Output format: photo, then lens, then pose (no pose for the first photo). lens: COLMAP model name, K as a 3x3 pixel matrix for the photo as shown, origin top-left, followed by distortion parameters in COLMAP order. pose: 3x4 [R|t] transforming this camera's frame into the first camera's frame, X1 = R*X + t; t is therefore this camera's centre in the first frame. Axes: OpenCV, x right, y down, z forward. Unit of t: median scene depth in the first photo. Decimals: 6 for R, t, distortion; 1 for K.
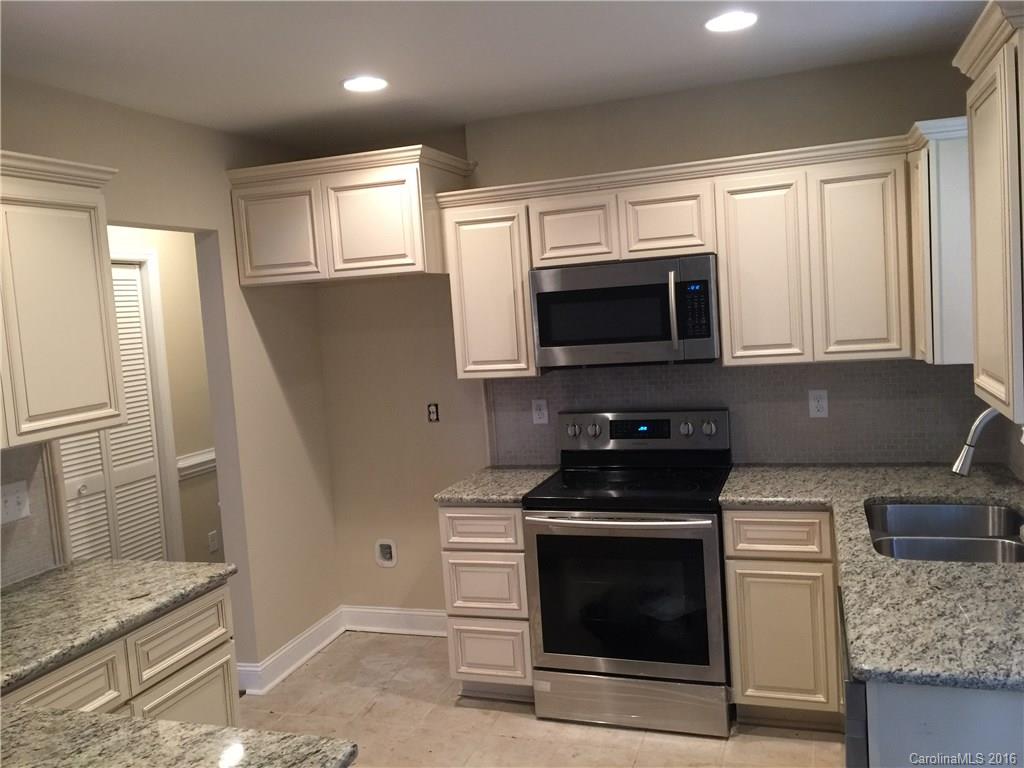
lens RADIAL K [[857.9, 0, 511.8], [0, 857.9, 377.6], [0, 0, 1]] dist [0.079896, -0.137569]
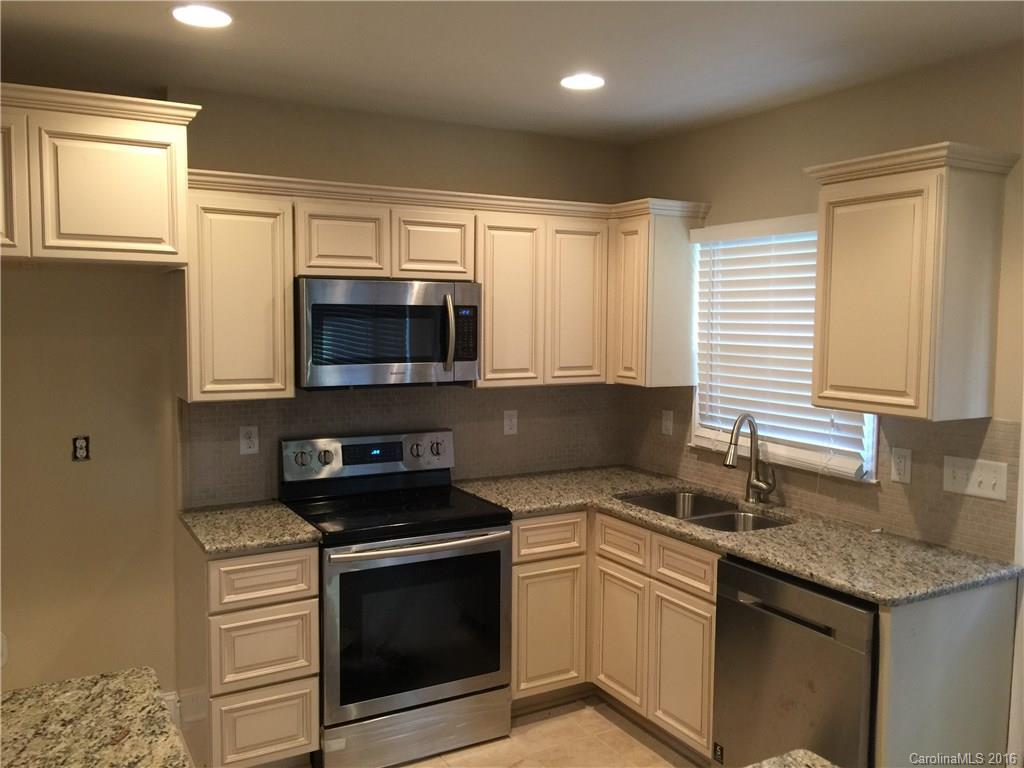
lens RADIAL K [[866.2, 0, 524.0], [0, 866.2, 384.8], [0, 0, 1]] dist [0.089520, -0.125340]
pose [[0.655320, 0.013063, 0.755238, -0.516460], [0.008977, 0.999645, -0.025080, 0.010111], [-0.755298, 0.023215, 0.654970, 0.248331]]
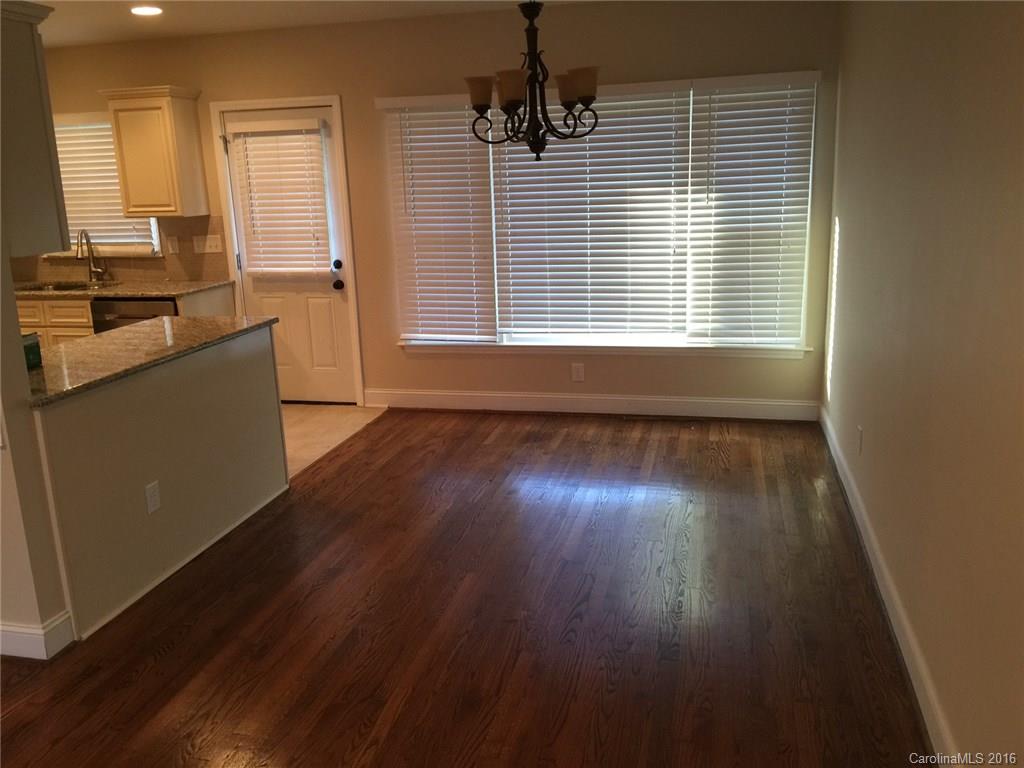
lens RADIAL K [[857.9, 0, 511.8], [0, 857.9, 377.6], [0, 0, 1]] dist [0.079896, -0.137569]
pose [[-0.084264, -0.163906, 0.982871, -1.419928], [0.122635, 0.977174, 0.173470, 0.114504], [-0.988868, 0.135151, -0.062240, 0.011276]]
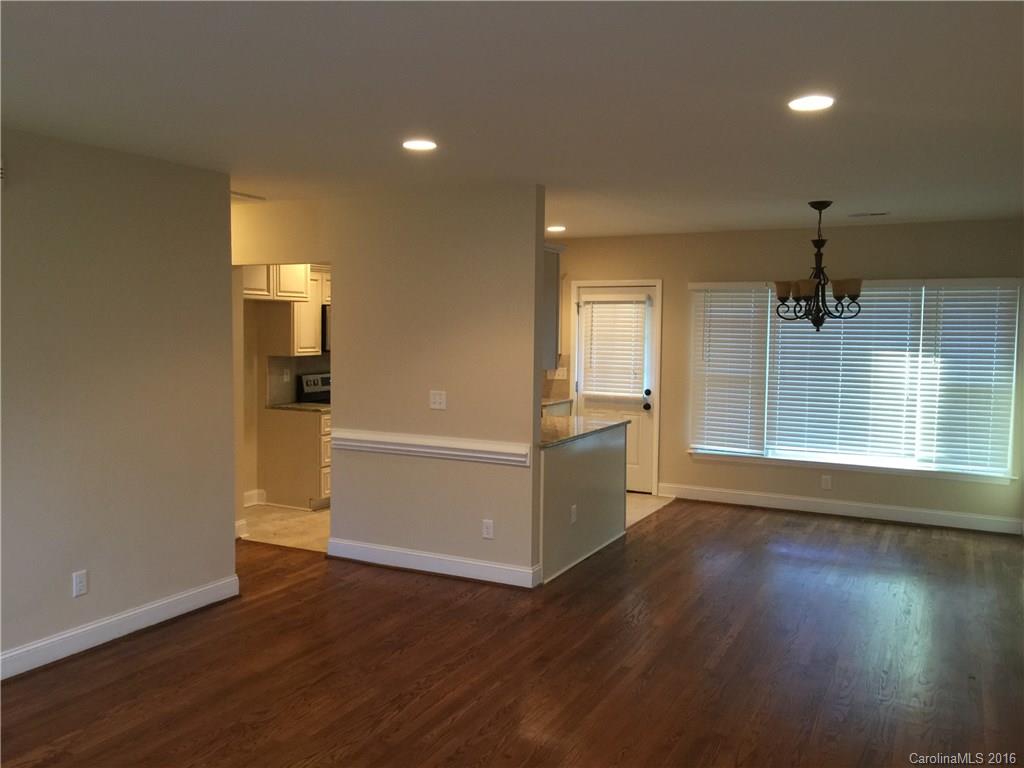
lens RADIAL K [[857.9, 0, 511.8], [0, 857.9, 377.6], [0, 0, 1]] dist [0.079896, -0.137569]
pose [[0.149457, 0.006816, 0.988745, -2.117312], [0.059764, 0.998086, -0.015914, 0.123116], [-0.986960, 0.061470, 0.148764, 0.227925]]
